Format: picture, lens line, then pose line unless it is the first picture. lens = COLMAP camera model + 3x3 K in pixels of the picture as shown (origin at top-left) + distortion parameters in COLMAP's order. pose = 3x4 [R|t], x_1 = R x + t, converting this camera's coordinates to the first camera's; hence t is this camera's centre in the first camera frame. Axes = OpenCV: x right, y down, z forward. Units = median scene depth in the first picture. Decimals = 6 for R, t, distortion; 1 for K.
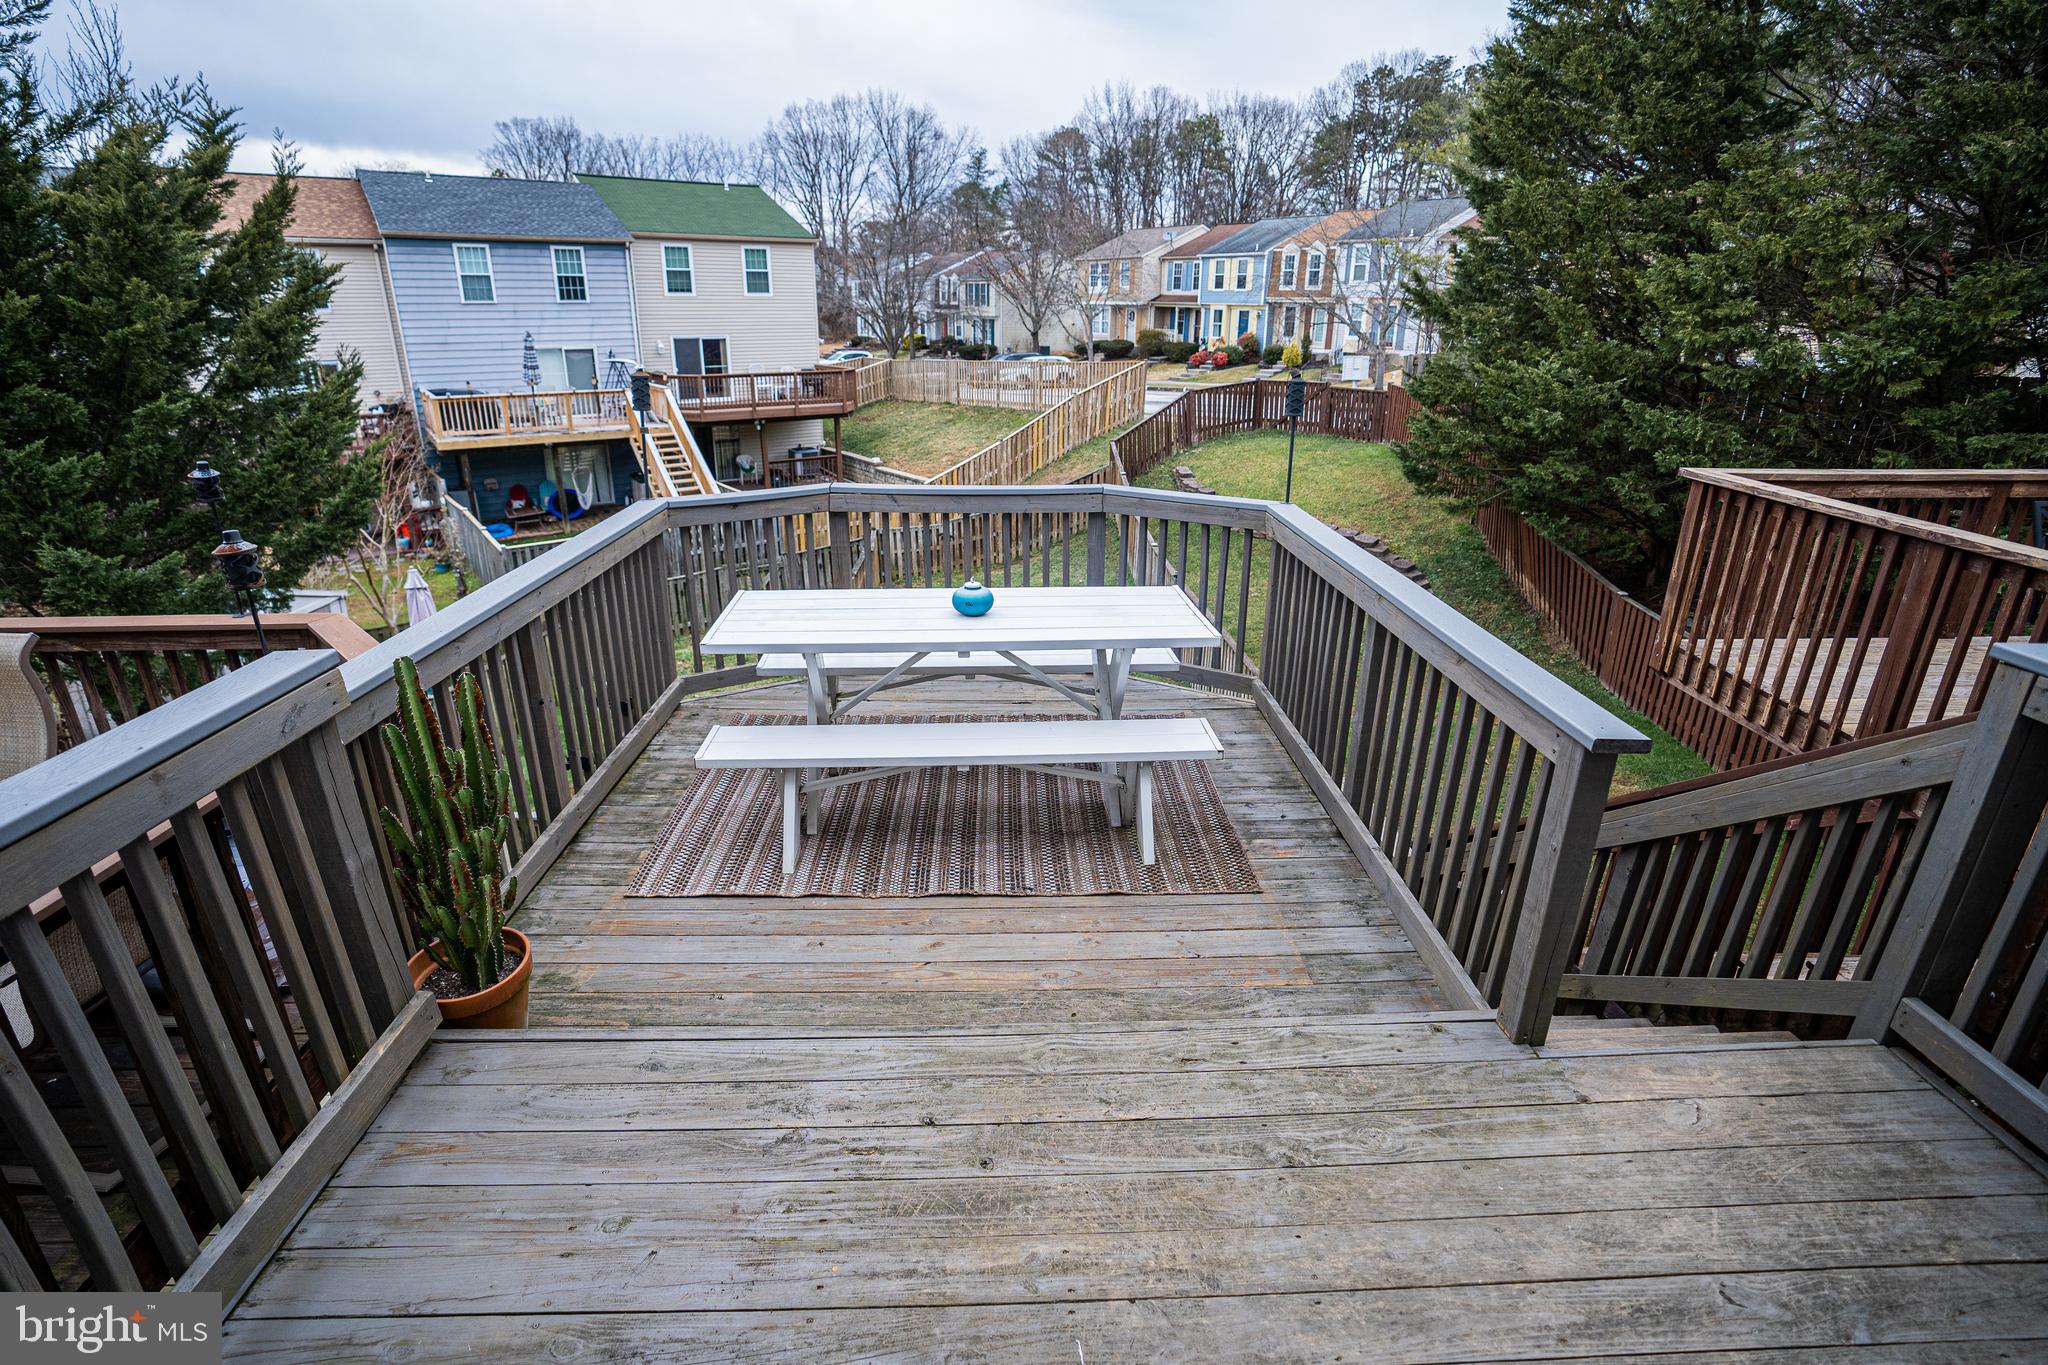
lens RADIAL K [[975.6, 0, 1029.2], [0, 975.6, 678.0], [0, 0, 1]] dist [-0.072854, 0.032383]
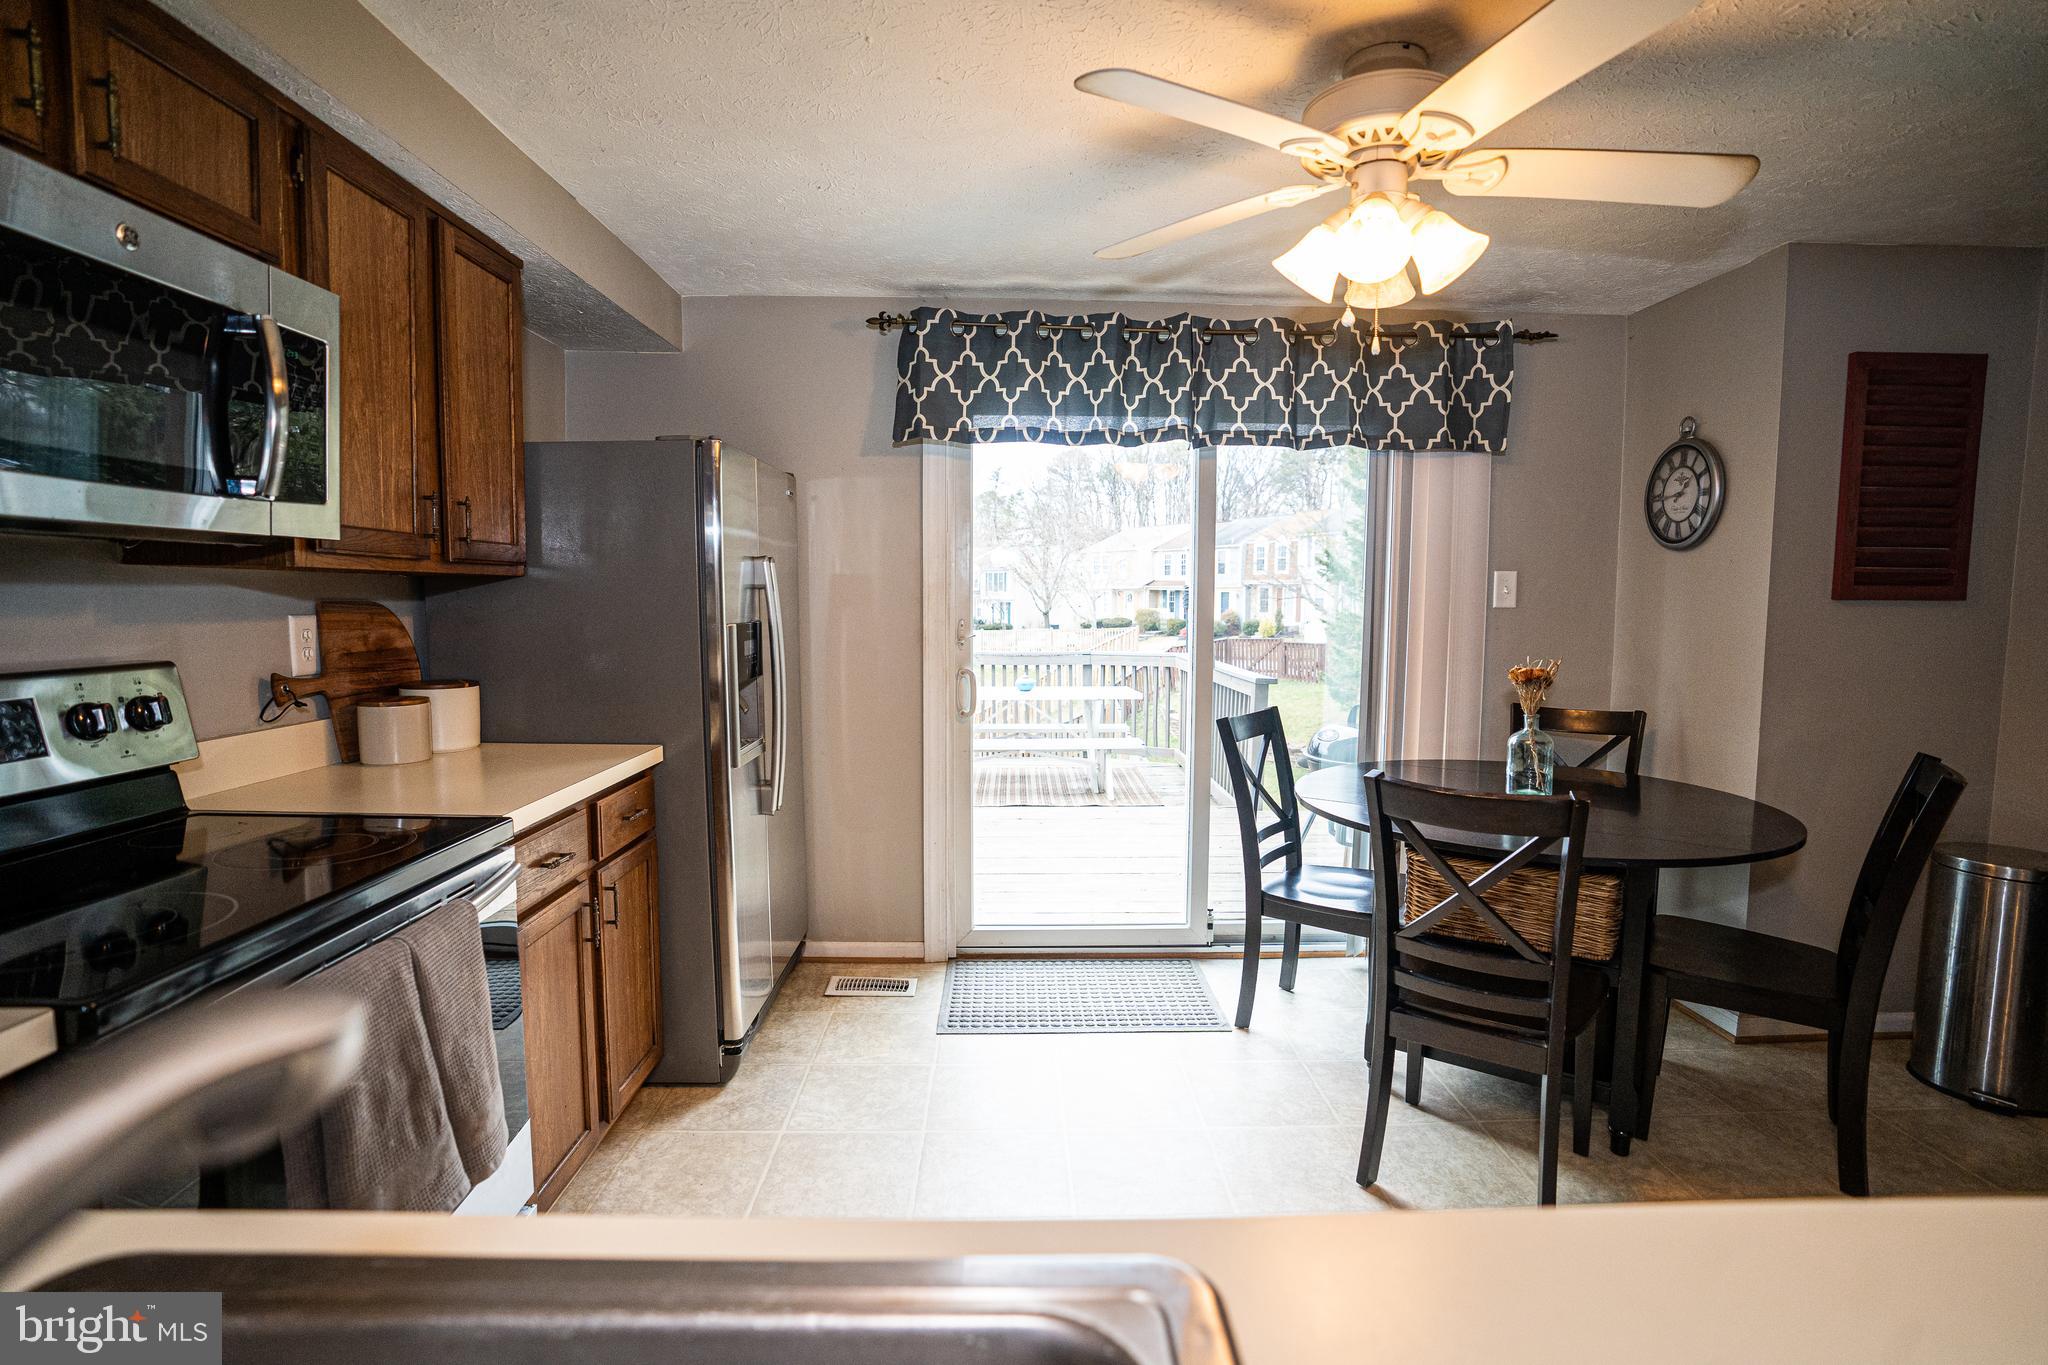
lens RADIAL K [[948.1, 0, 1032.1], [0, 948.1, 678.8], [0, 0, 1]] dist [-0.069139, 0.026190]
pose [[0.999959, -0.003525, -0.008395, -0.001729], [0.001064, 0.960959, -0.276689, 0.033623], [0.009042, 0.276669, 0.960923, -0.067892]]
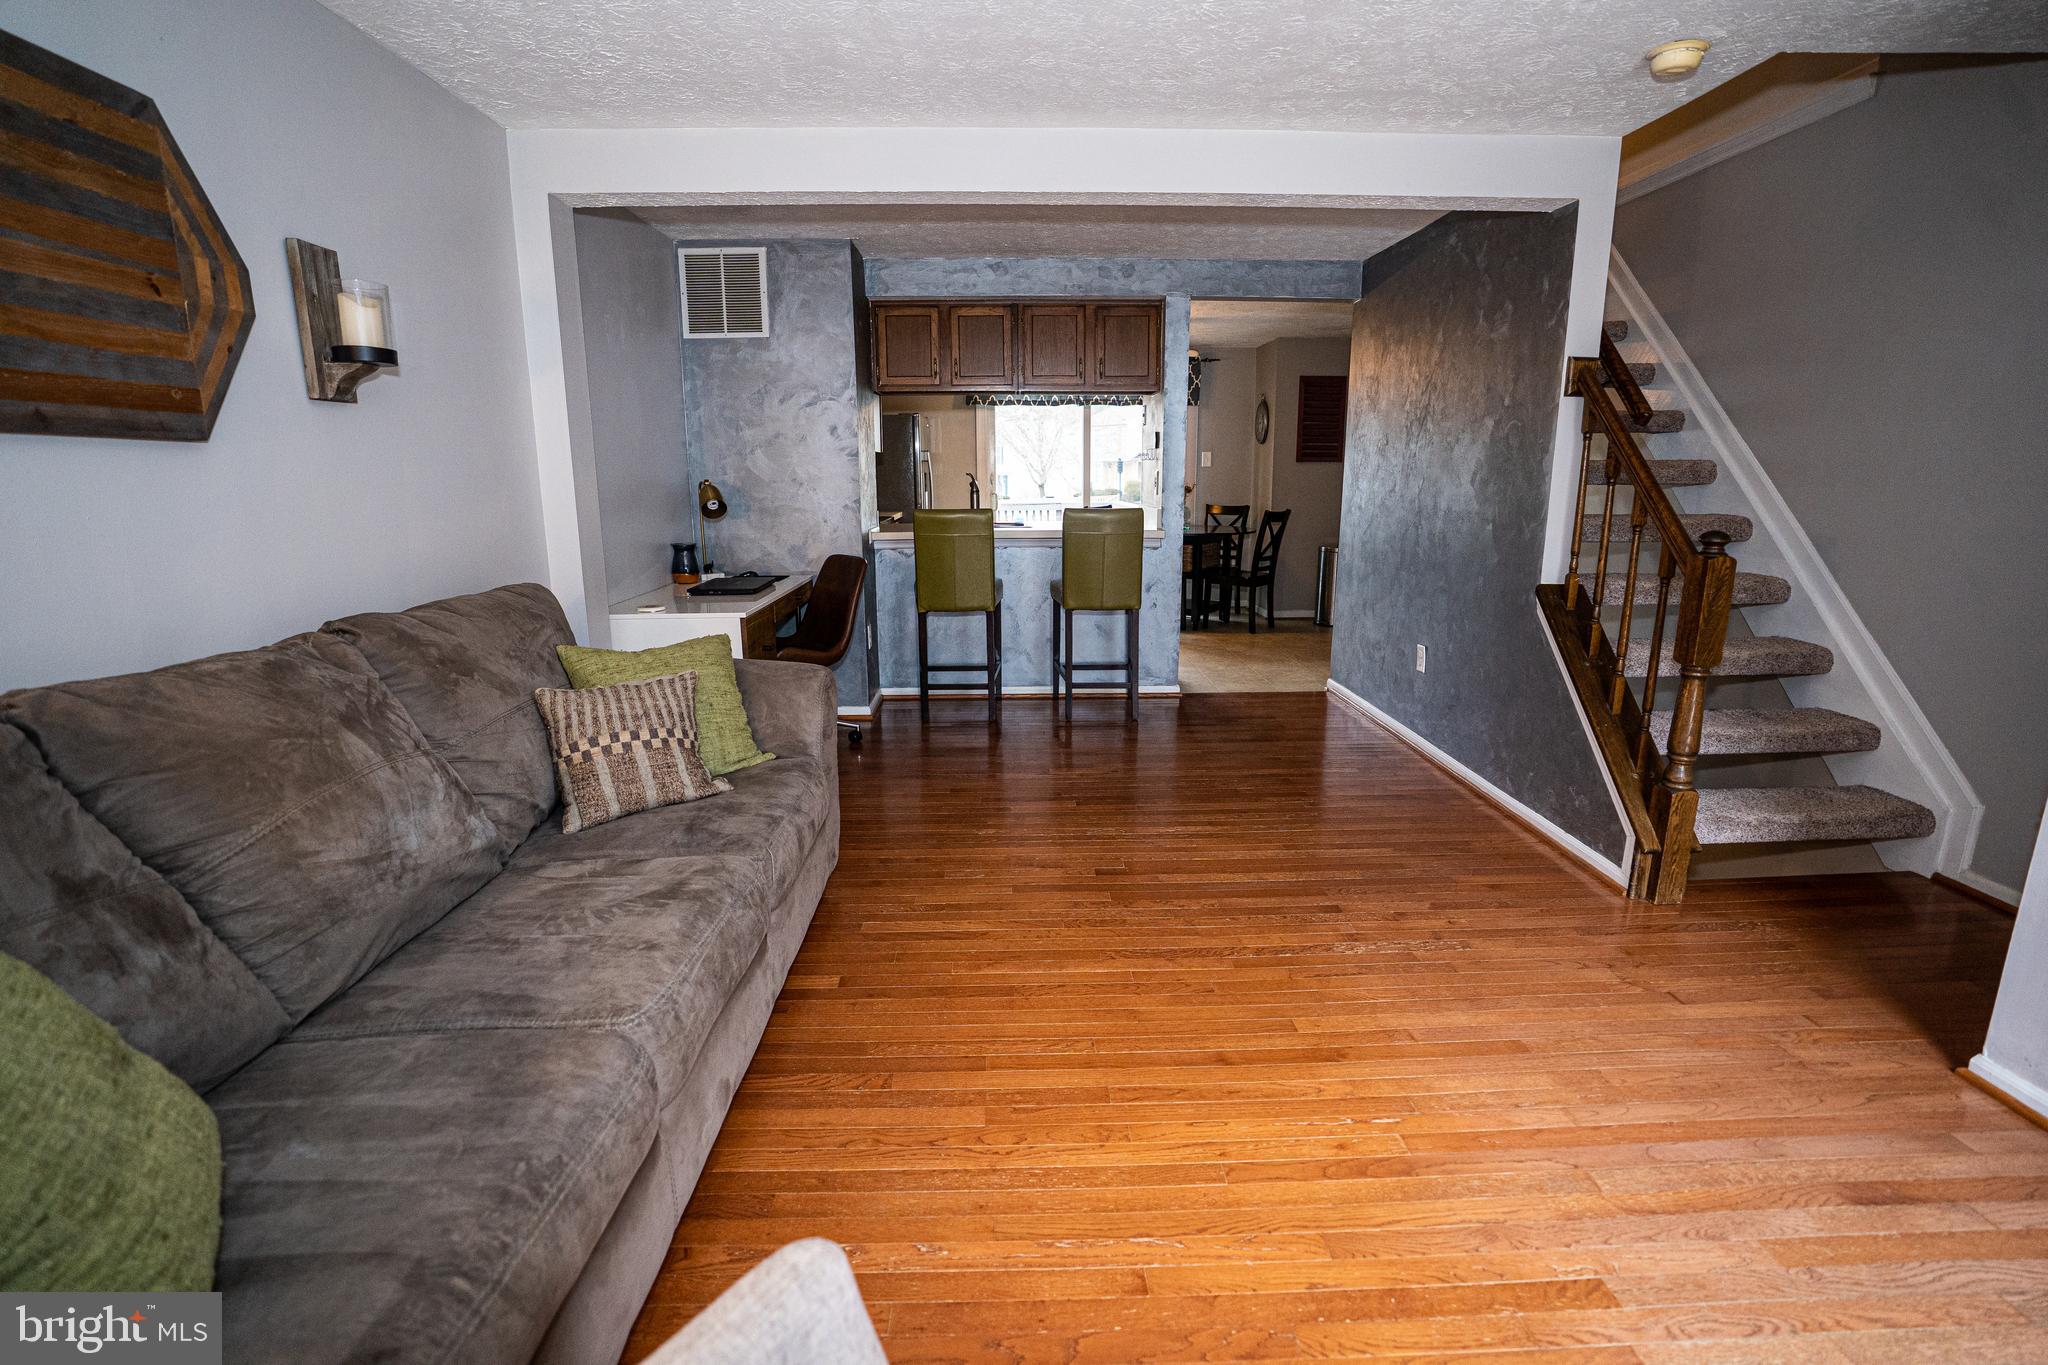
lens RADIAL K [[941.2, 0, 1030.0], [0, 941.2, 677.4], [0, 0, 1]] dist [-0.064186, 0.023428]
pose [[0.999903, -0.011282, -0.008146, 0.000626], [0.009976, 0.989282, -0.145676, 0.071474], [0.009703, 0.145581, 0.989299, -0.164981]]
